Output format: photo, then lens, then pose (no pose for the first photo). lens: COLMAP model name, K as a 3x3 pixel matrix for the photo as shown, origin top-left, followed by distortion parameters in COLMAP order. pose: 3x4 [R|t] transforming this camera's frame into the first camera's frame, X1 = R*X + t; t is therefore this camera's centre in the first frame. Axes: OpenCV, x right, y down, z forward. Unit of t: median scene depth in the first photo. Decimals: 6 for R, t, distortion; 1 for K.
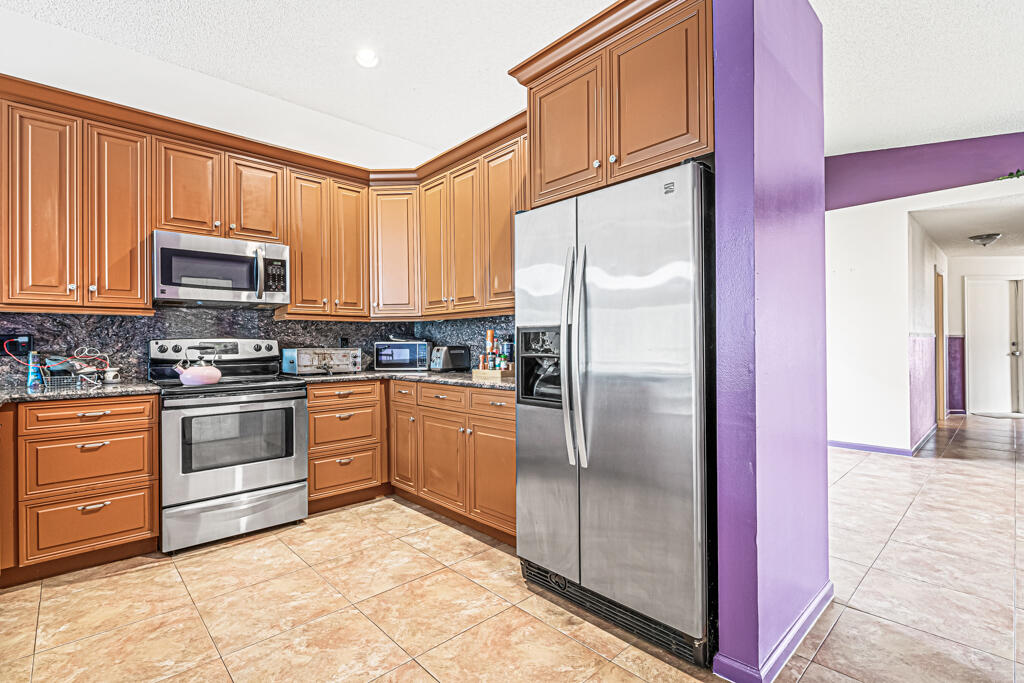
lens RADIAL K [[473.0, 0, 514.4], [0, 473.0, 341.1], [0, 0, 1]] dist [-0.002512, -0.000698]
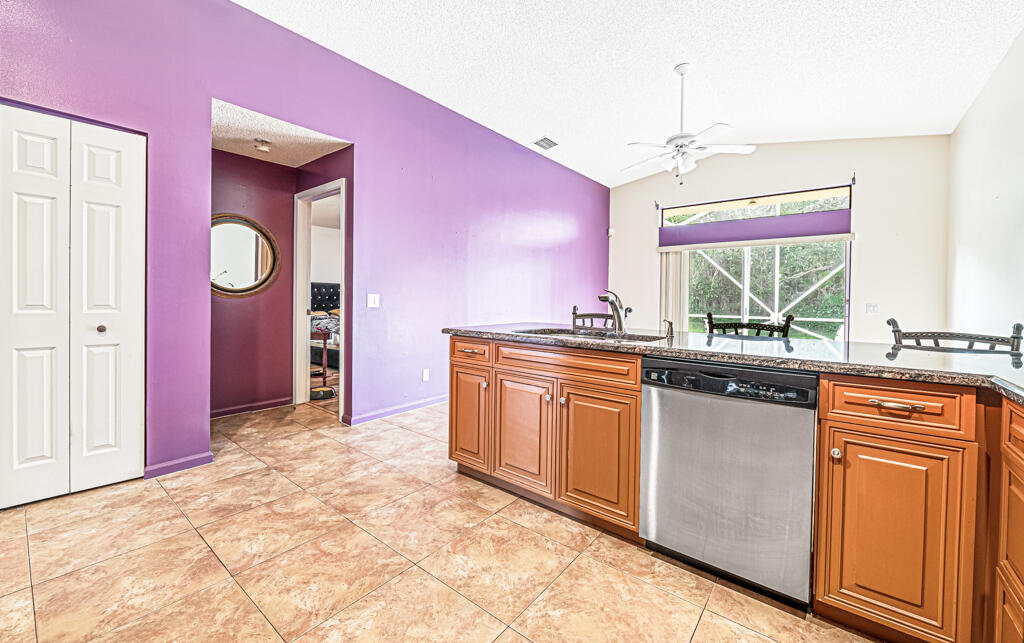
lens RADIAL K [[399.7, 0, 520.7], [0, 399.7, 302.9], [0, 0, 1]] dist [-0.007894, 0.000016]
pose [[-0.987317, 0.000397, -0.158759, -0.329974], [-0.000611, 0.999980, 0.006300, 0.016218], [0.158759, 0.006317, -0.987297, 1.123061]]
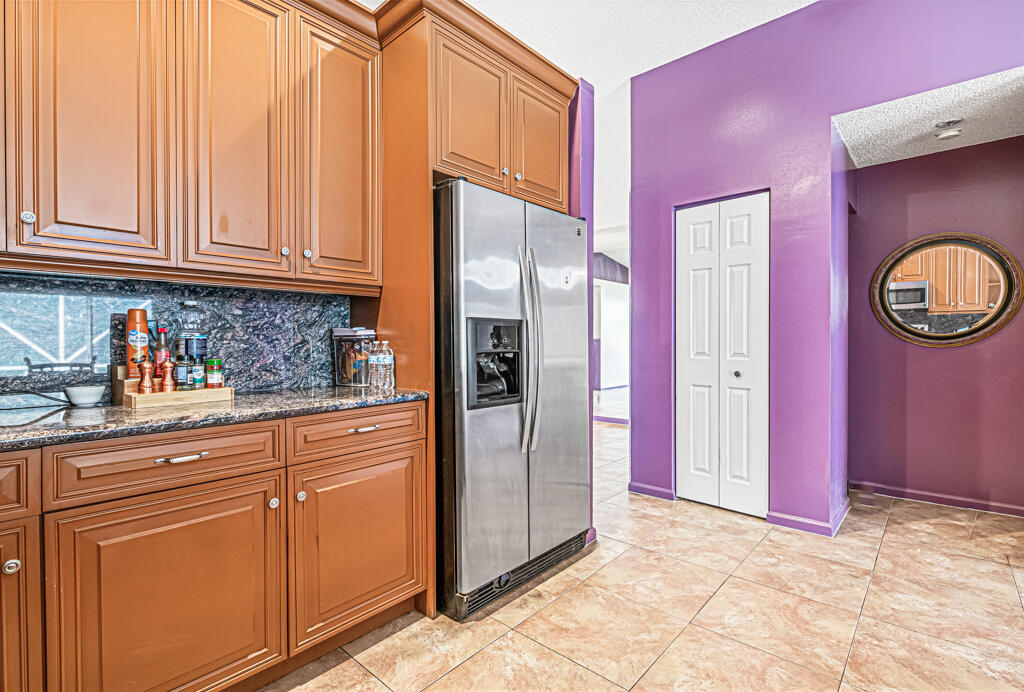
lens RADIAL K [[473.0, 0, 510.7], [0, 473.0, 351.9], [0, 0, 1]] dist [-0.002512, -0.000698]
pose [[-0.093006, -0.009085, 0.995624, -0.670469], [-0.005327, 0.999949, 0.008627, 0.015693], [-0.995651, -0.004502, -0.093050, 0.816206]]
